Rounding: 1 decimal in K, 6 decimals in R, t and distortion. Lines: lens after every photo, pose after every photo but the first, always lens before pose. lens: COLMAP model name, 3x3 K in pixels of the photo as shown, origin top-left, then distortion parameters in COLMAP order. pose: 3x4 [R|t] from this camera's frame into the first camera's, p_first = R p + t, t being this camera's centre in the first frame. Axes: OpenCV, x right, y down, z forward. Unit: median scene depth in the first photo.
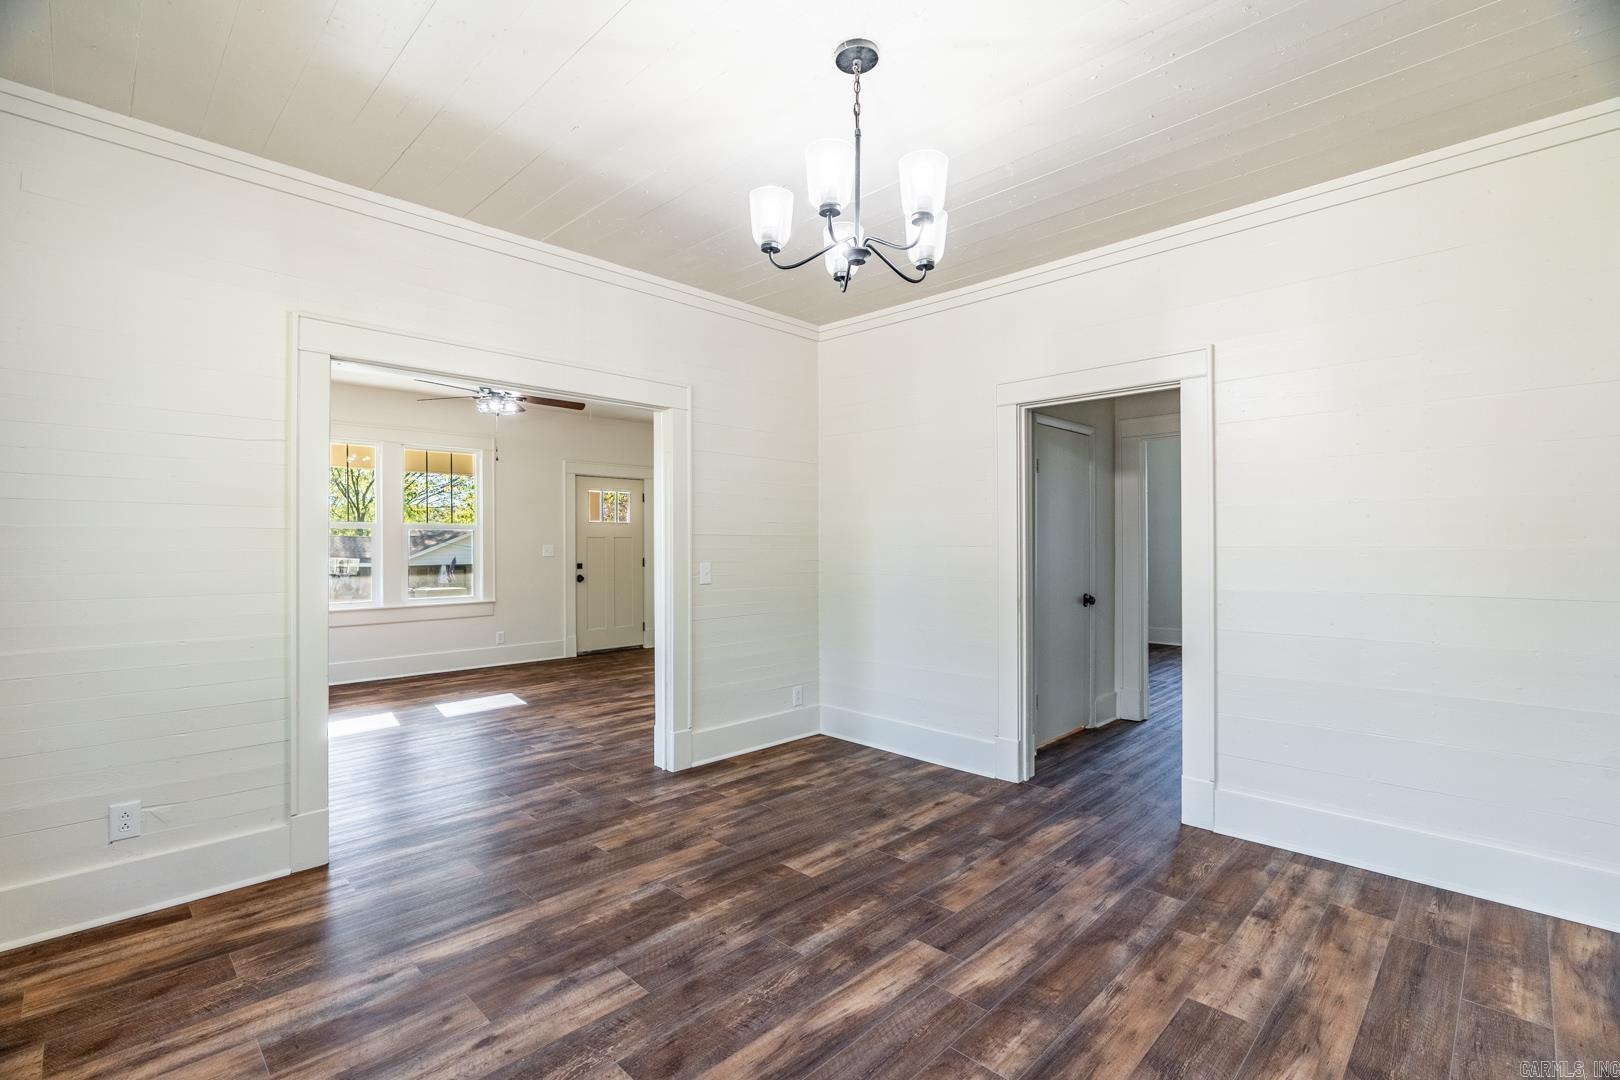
lens RADIAL K [[721.6, 0, 806.4], [0, 721.6, 543.1], [0, 0, 1]] dist [-0.003806, 0.001003]
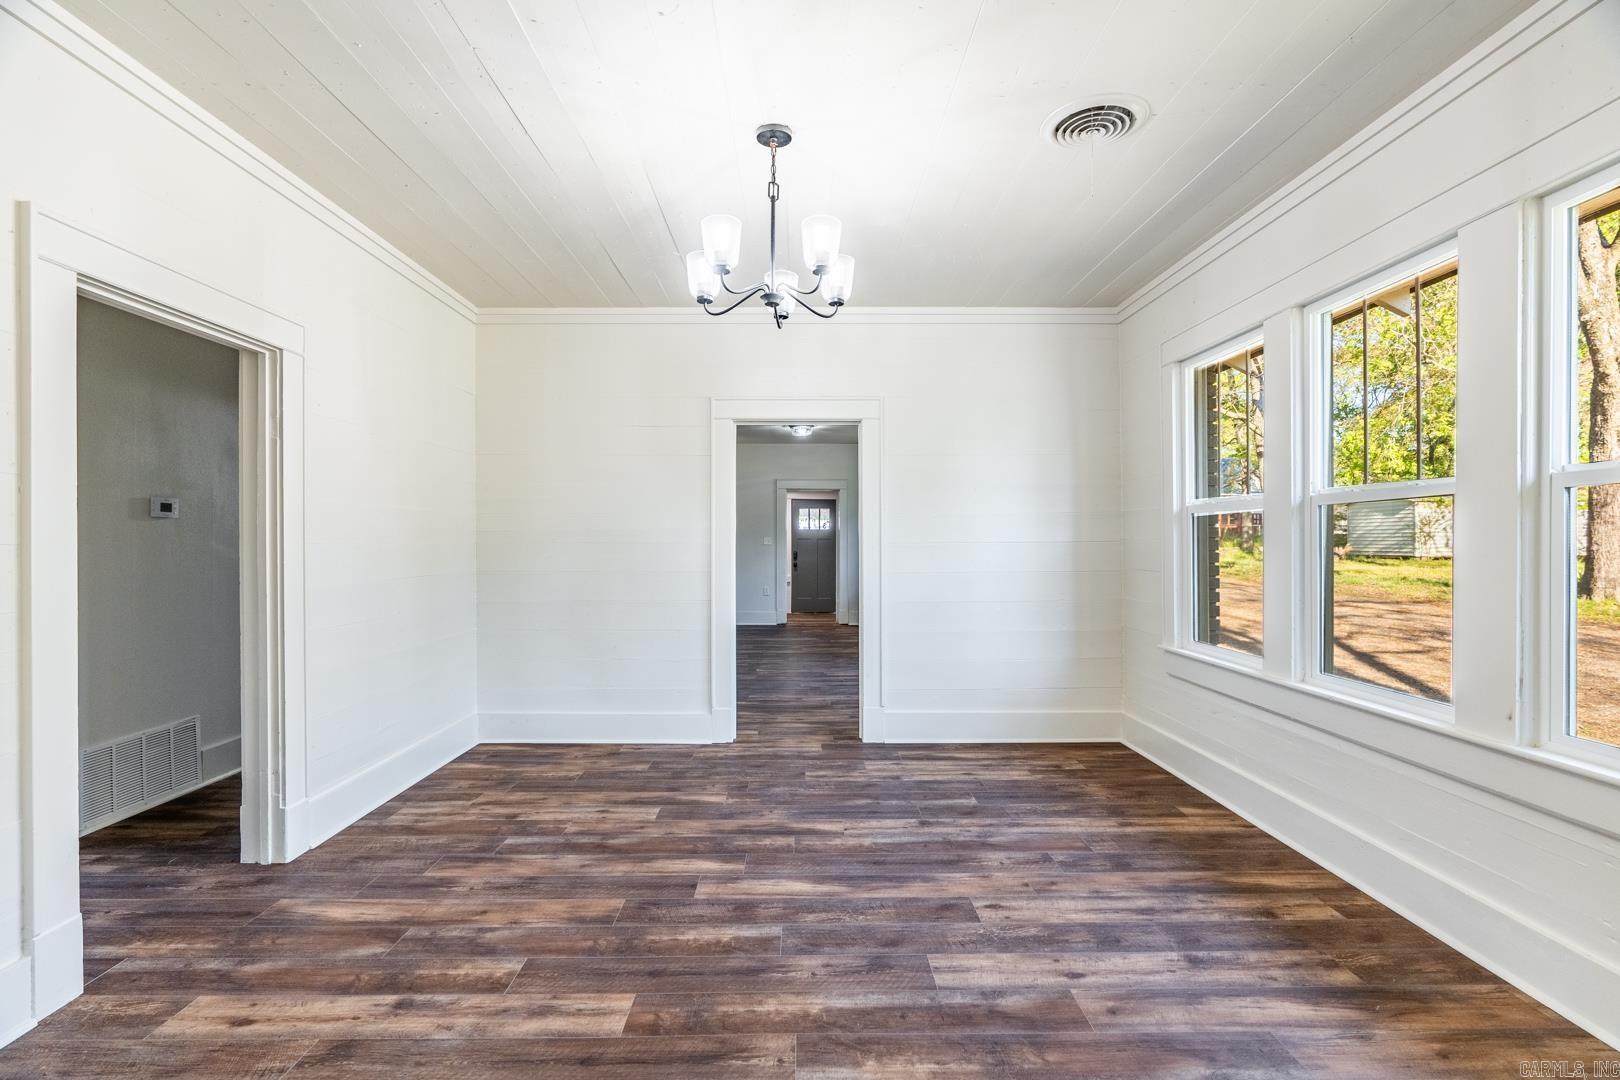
lens RADIAL K [[721.6, 0, 810.2], [0, 721.6, 544.0], [0, 0, 1]] dist [-0.003806, 0.001003]
pose [[-0.707663, -0.000022, 0.706550, -0.744929], [-0.000093, 1.000000, -0.000061, 0.010030], [-0.706550, -0.000109, -0.707663, 1.640644]]
